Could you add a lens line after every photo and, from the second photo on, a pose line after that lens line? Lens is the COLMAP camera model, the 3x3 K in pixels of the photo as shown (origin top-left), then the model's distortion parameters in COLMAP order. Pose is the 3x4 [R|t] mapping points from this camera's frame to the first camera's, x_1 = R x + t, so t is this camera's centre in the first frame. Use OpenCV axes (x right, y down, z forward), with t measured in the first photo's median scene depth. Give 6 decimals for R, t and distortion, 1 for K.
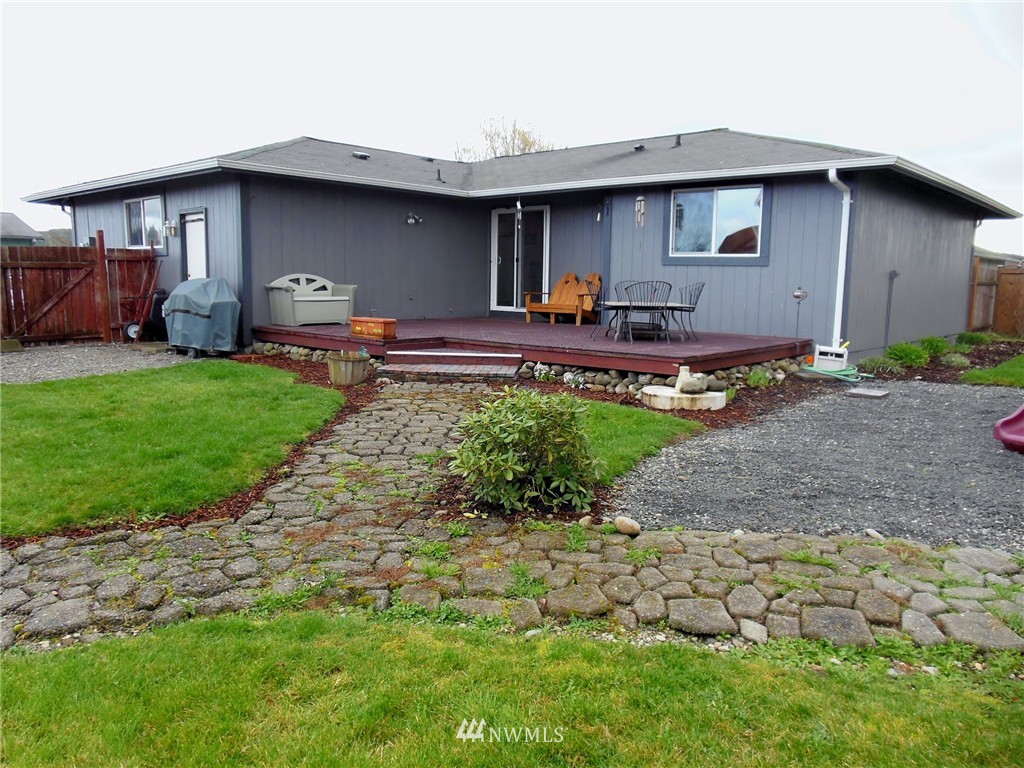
lens RADIAL K [[772.6, 0, 510.6], [0, 772.6, 384.0], [0, 0, 1]] dist [-0.037057, 0.024054]
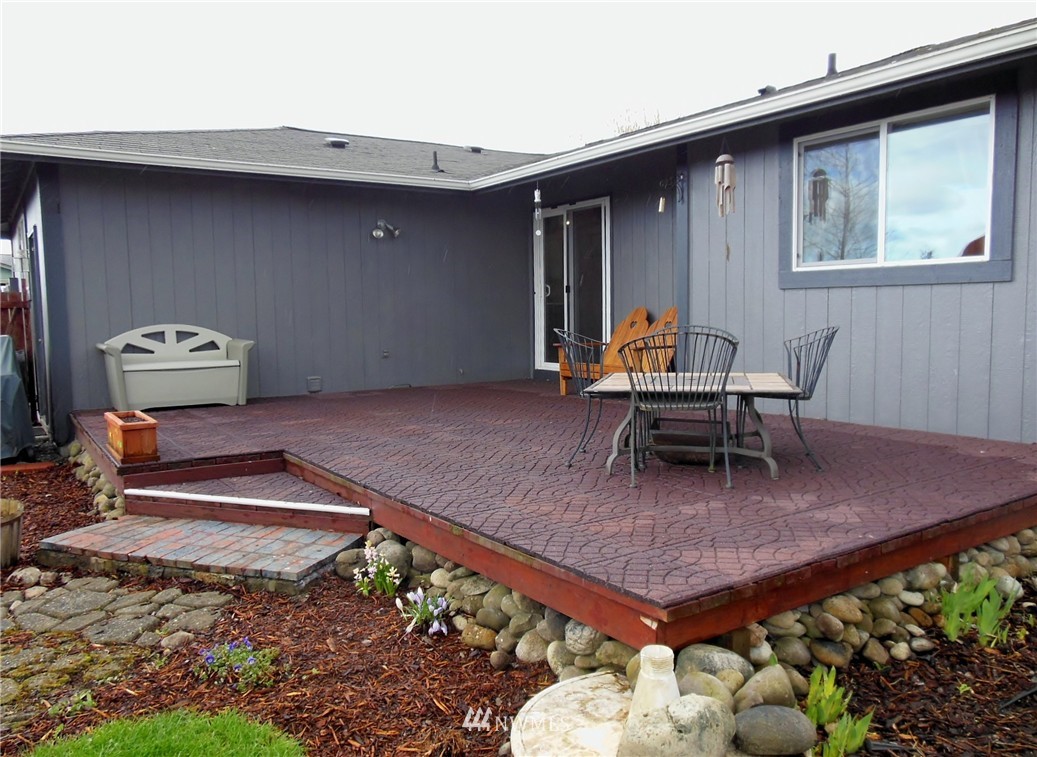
lens RADIAL K [[815.6, 0, 520.3], [0, 815.6, 379.0], [0, 0, 1]] dist [0.009095, 0.017585]
pose [[0.970877, -0.010281, -0.239357, 0.159072], [-0.002155, 0.998664, -0.051636, -0.067077], [0.239568, 0.050648, 0.969558, 0.441051]]
